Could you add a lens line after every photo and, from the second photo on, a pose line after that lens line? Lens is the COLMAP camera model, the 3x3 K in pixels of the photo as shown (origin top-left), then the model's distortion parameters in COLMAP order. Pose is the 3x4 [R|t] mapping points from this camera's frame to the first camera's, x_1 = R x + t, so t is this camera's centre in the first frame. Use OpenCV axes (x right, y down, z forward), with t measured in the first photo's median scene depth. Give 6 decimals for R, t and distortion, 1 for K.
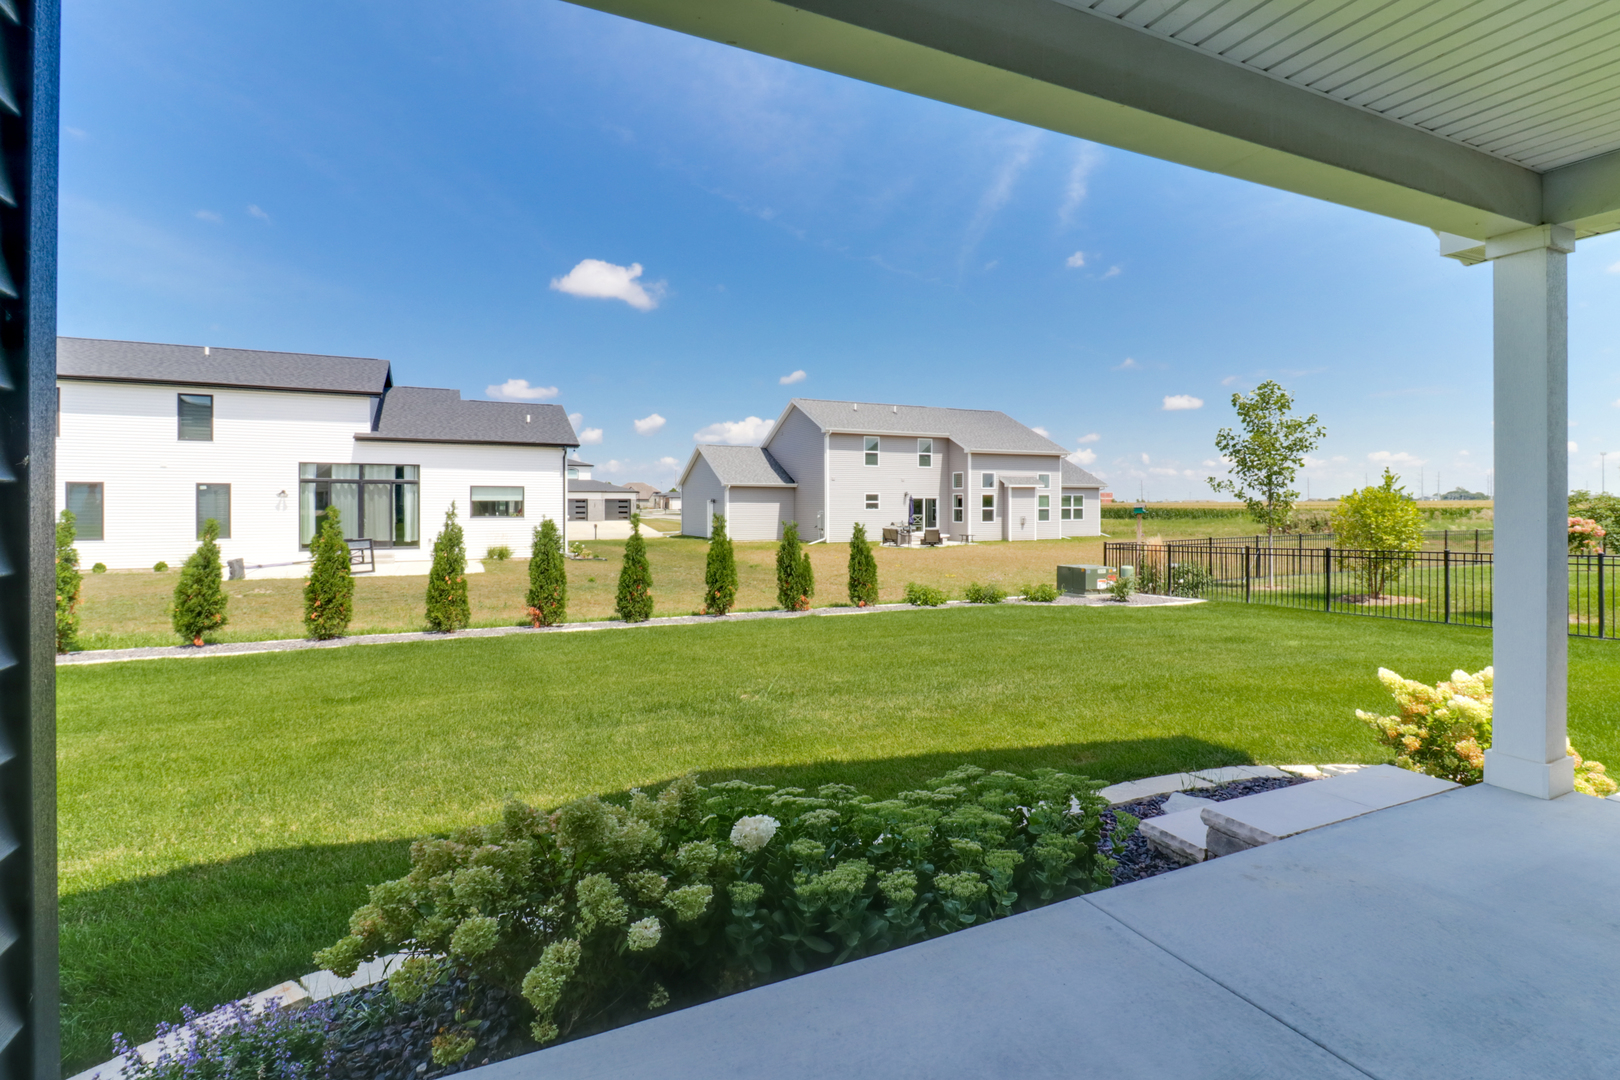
lens RADIAL K [[753.8, 0, 811.4], [0, 753.8, 511.6], [0, 0, 1]] dist [0.013657, -0.000609]
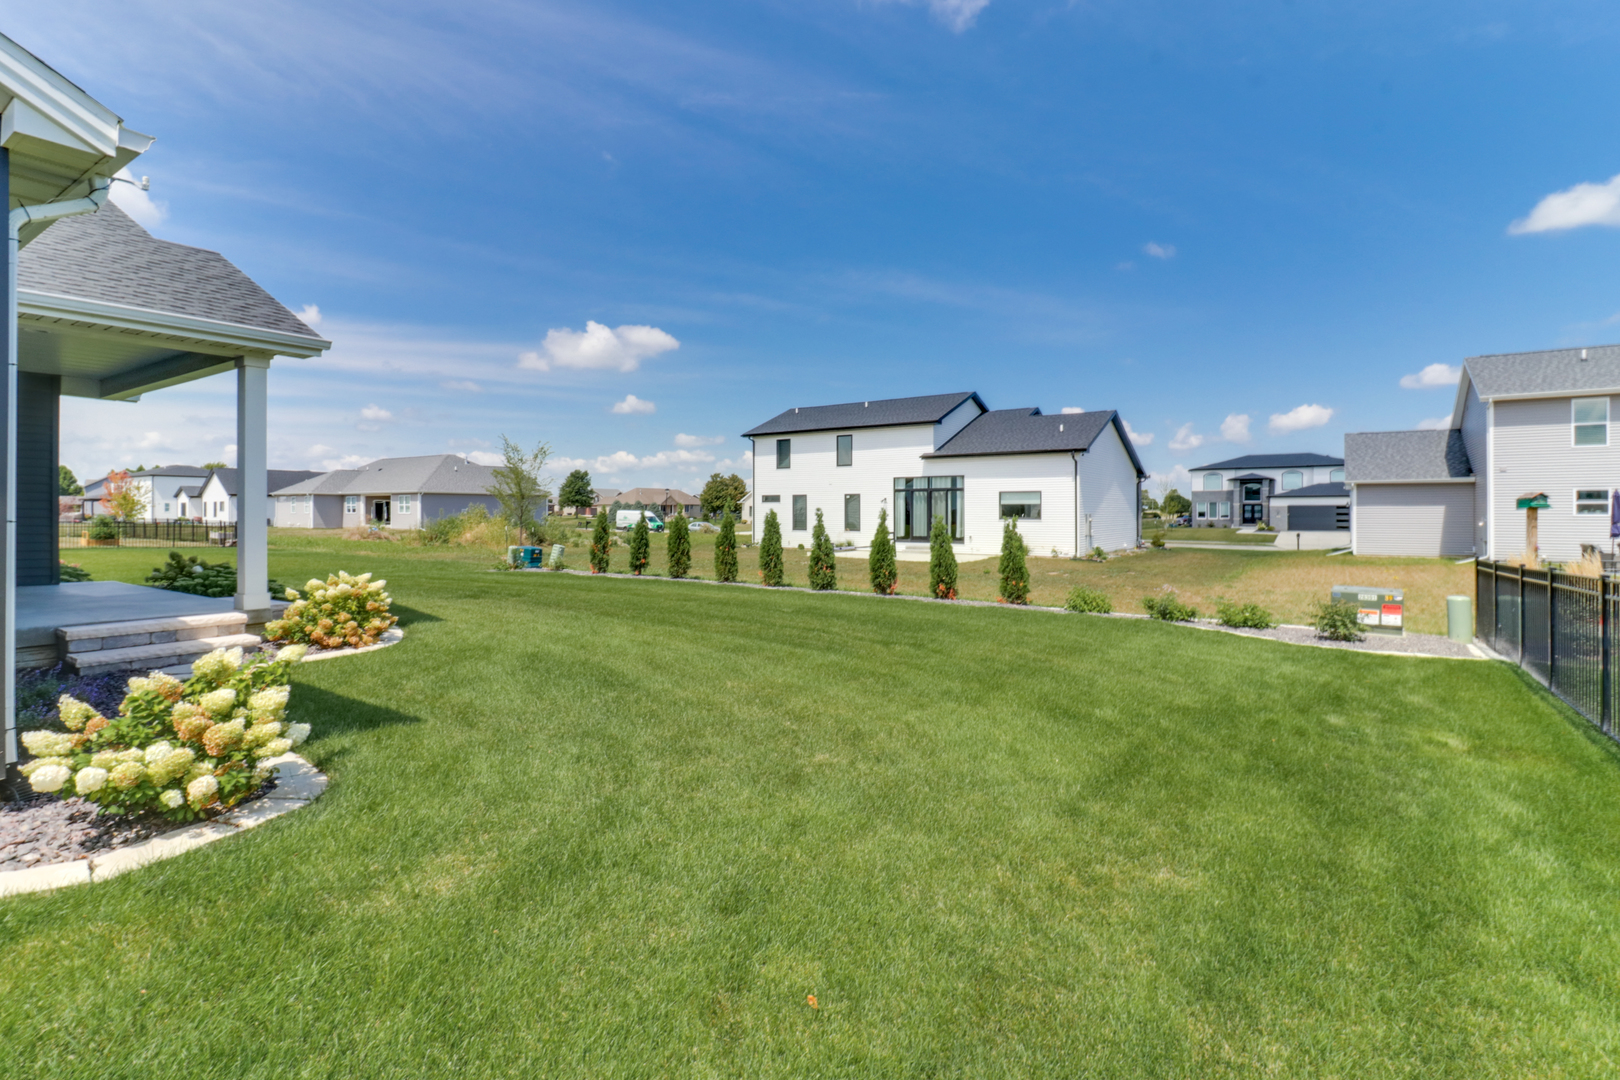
lens RADIAL K [[753.8, 0, 811.4], [0, 753.8, 511.6], [0, 0, 1]] dist [0.013657, -0.000609]
pose [[0.524304, 0.000679, -0.851531, 0.404398], [-0.008343, 0.999956, -0.004339, 0.005362], [0.851490, 0.009380, 0.524287, 0.137691]]
